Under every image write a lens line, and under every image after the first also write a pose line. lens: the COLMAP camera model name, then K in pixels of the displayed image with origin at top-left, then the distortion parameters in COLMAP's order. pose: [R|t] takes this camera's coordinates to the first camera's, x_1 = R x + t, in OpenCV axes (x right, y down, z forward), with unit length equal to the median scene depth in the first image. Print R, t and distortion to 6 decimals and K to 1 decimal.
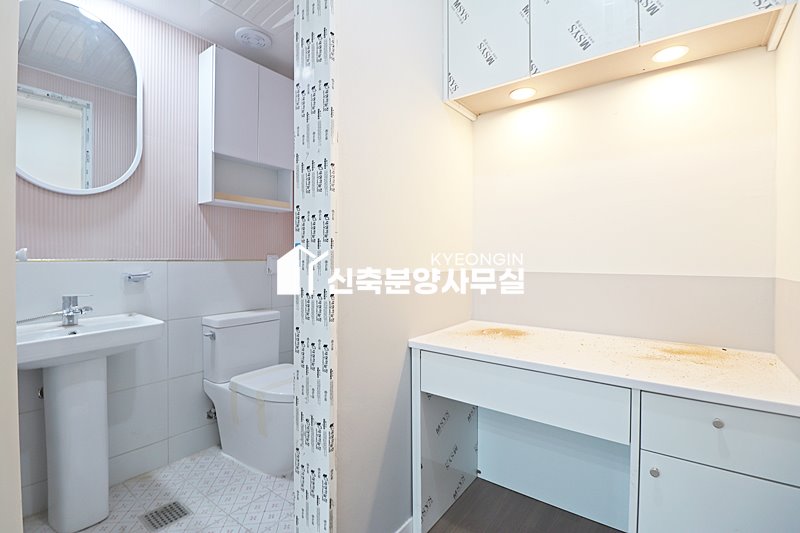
lens RADIAL K [[369.6, 0, 399.7], [0, 369.6, 263.0], [0, 0, 1]] dist [-0.001499, -0.012316]
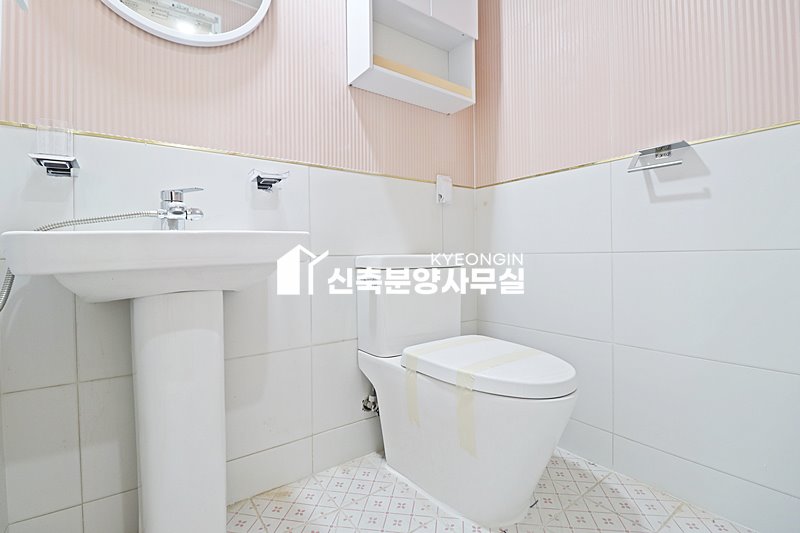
lens RADIAL K [[369.6, 0, 402.3], [0, 369.6, 262.9], [0, 0, 1]] dist [-0.001499, -0.012316]
pose [[0.960069, -0.008176, -0.279643, -0.290167], [0.010109, 0.999934, 0.005469, 0.167917], [0.279580, -0.008077, 0.960088, 0.417028]]
